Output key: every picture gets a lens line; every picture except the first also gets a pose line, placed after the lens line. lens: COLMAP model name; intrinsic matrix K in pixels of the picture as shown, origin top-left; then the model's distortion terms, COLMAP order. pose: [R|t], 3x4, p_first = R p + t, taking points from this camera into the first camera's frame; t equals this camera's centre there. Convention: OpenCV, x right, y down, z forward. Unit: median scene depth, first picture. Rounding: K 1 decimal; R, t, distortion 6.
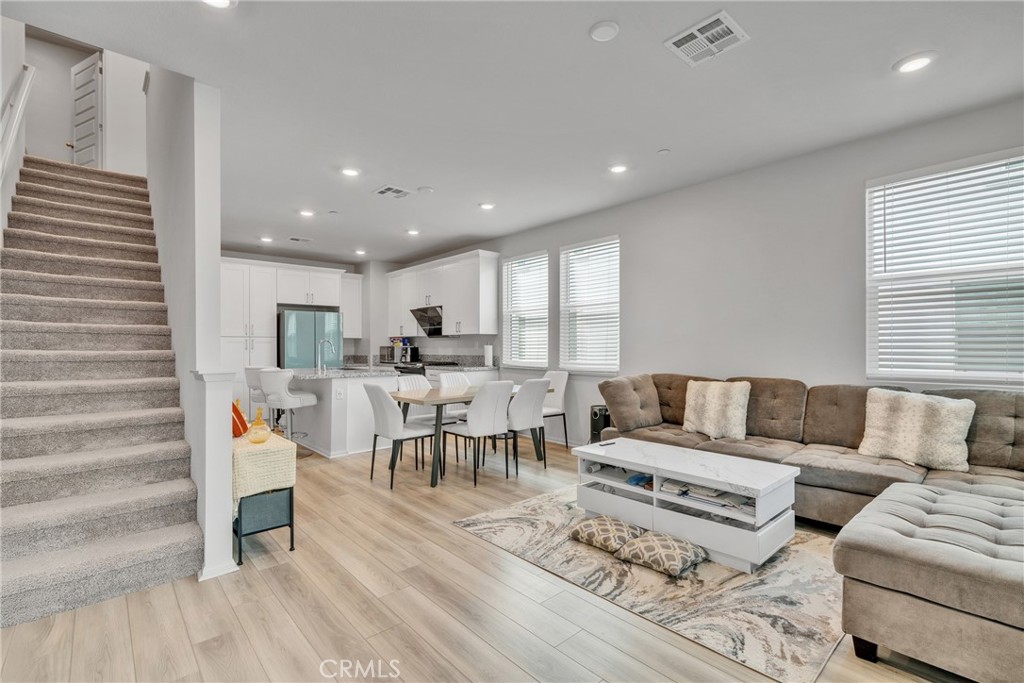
lens RADIAL K [[474.8, 0, 498.6], [0, 474.8, 351.6], [0, 0, 1]] dist [-0.001685, -0.001292]
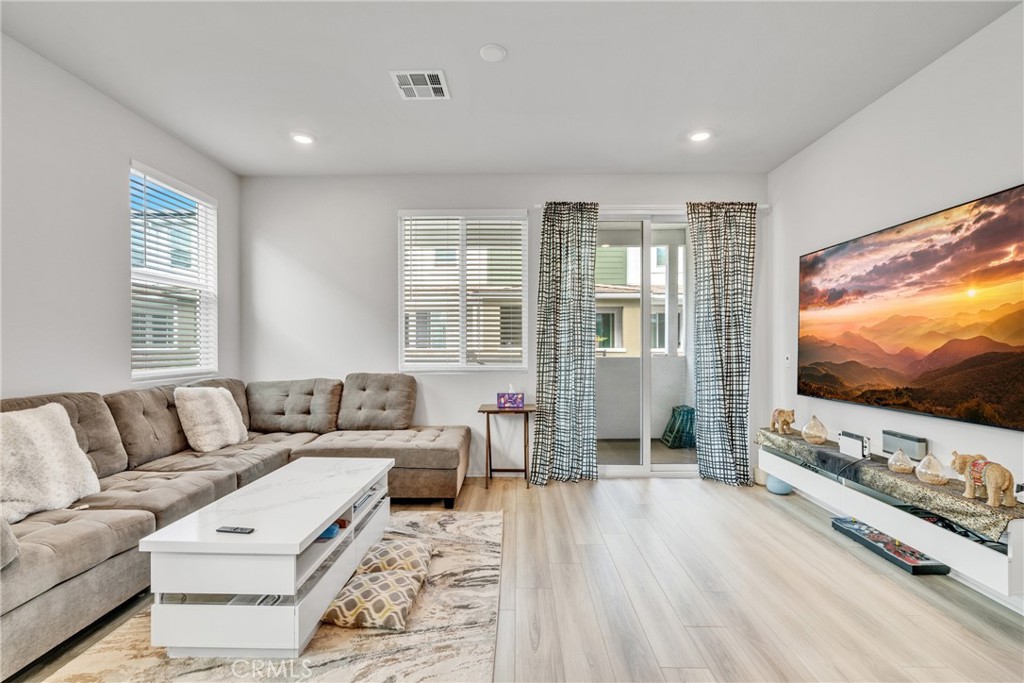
lens RADIAL K [[474.8, 0, 514.9], [0, 474.8, 346.9], [0, 0, 1]] dist [-0.001685, -0.001292]
pose [[-0.767069, 0.000959, 0.641564, -0.182590], [0.008813, 0.999920, 0.009043, -0.004707], [-0.641504, 0.012591, -0.767016, 0.643214]]
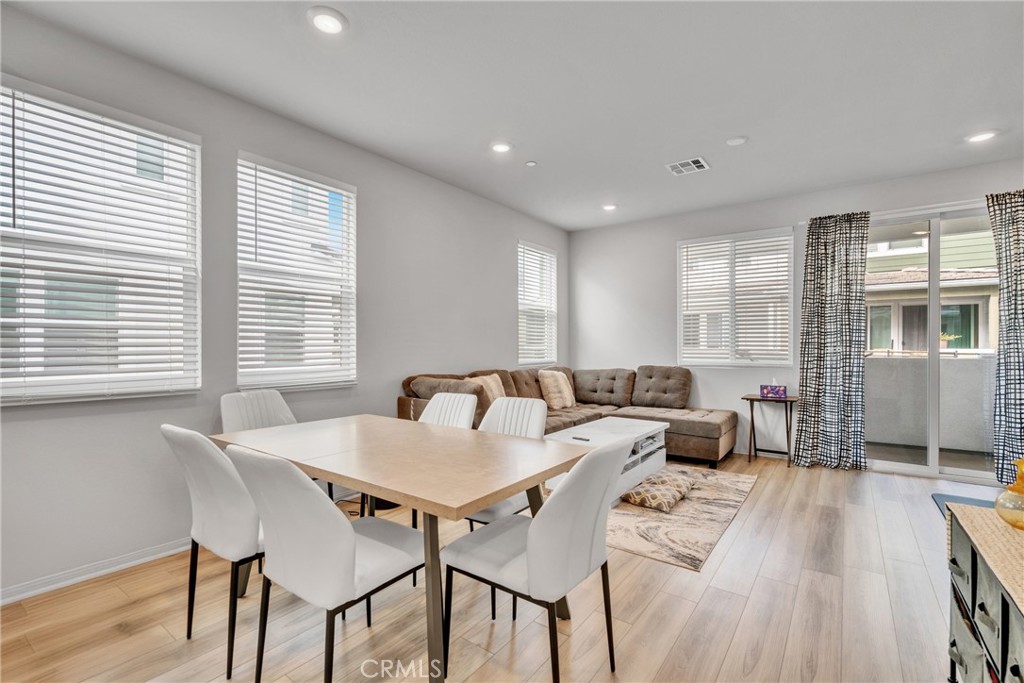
lens RADIAL K [[474.8, 0, 506.0], [0, 474.8, 346.5], [0, 0, 1]] dist [-0.001685, -0.001292]
pose [[-0.252244, 0.000255, 0.967664, -0.389228], [0.010008, 0.999947, 0.002345, -0.004991], [-0.967612, 0.010276, -0.252233, 0.757871]]
